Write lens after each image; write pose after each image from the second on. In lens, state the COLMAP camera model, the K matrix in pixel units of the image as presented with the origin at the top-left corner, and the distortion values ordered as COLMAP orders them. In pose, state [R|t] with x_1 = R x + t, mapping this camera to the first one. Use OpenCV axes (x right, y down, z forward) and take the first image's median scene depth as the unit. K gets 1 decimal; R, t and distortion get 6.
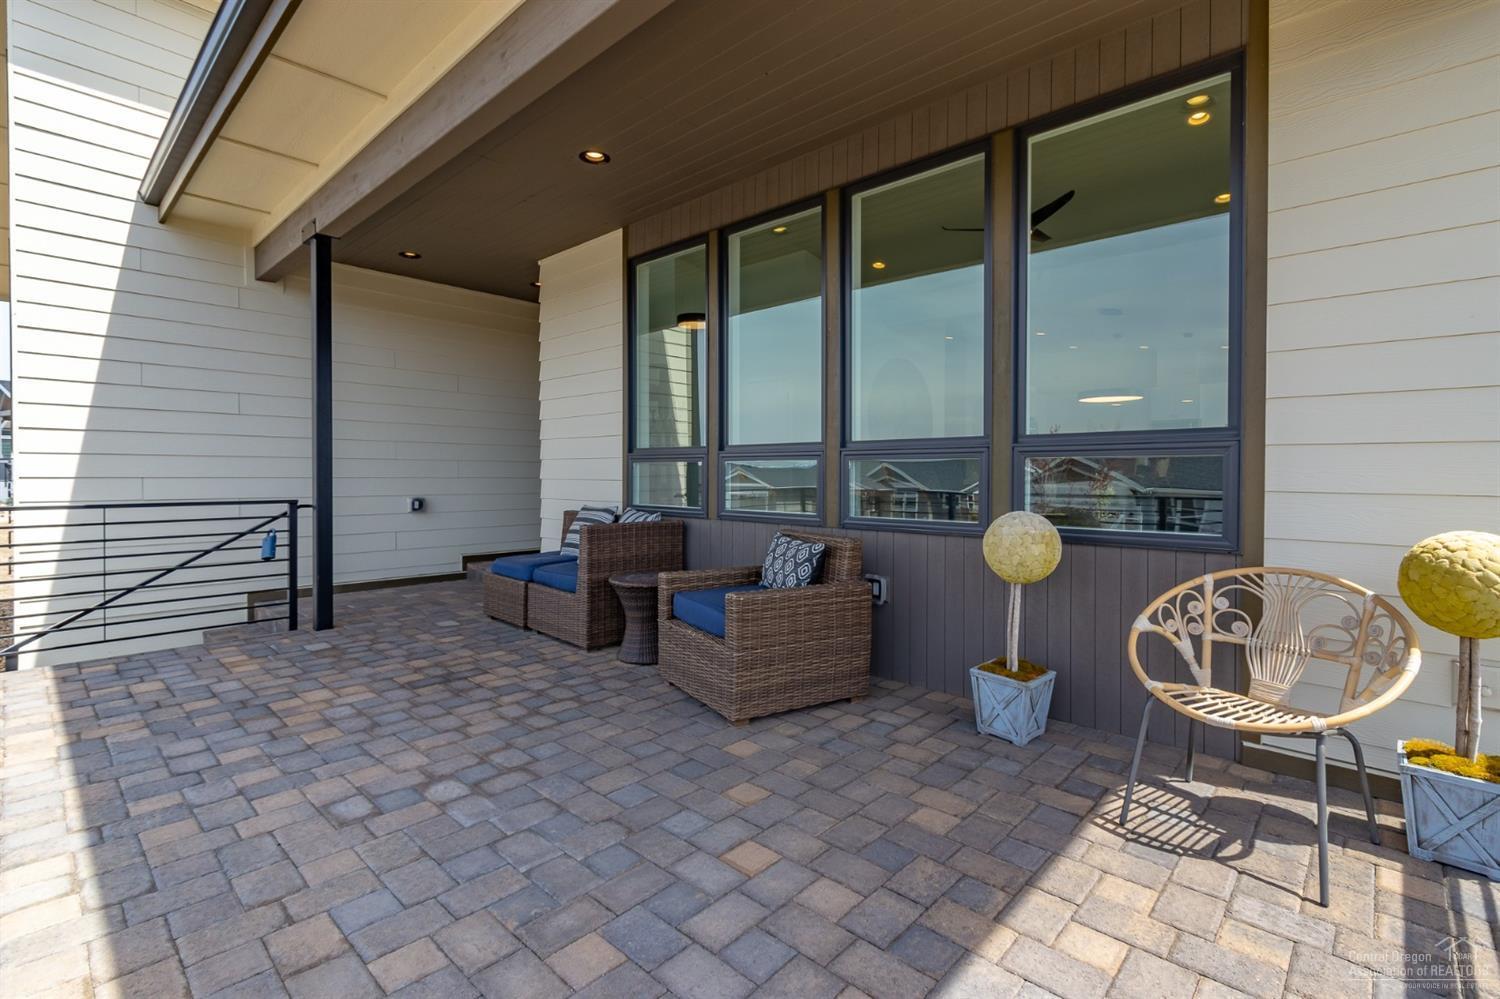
lens RADIAL K [[677.8, 0, 743.8], [0, 677.8, 475.4], [0, 0, 1]] dist [-0.001497, -0.000390]
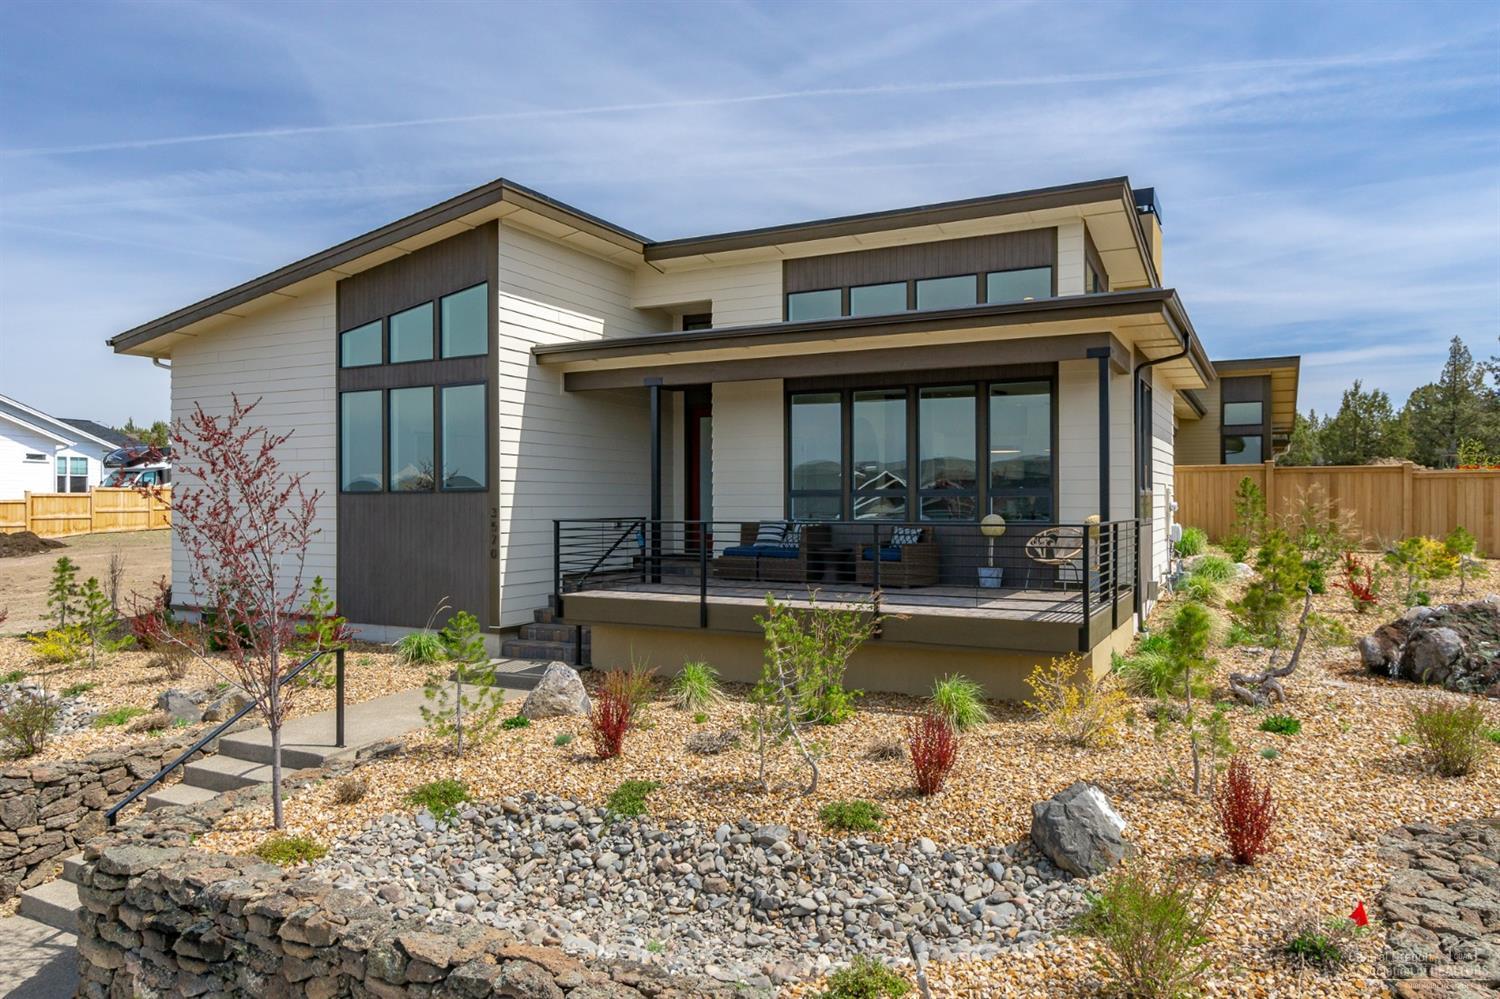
lens RADIAL K [[1016.2, 0, 750.0], [0, 1016.2, 499.5], [0, 0, 1]] dist [0.000137, -0.000009]
pose [[0.963115, -0.003688, 0.269063, -1.422286], [0.005532, 0.999966, -0.006098, 0.004944], [-0.269032, 0.007362, 0.963103, -2.361546]]
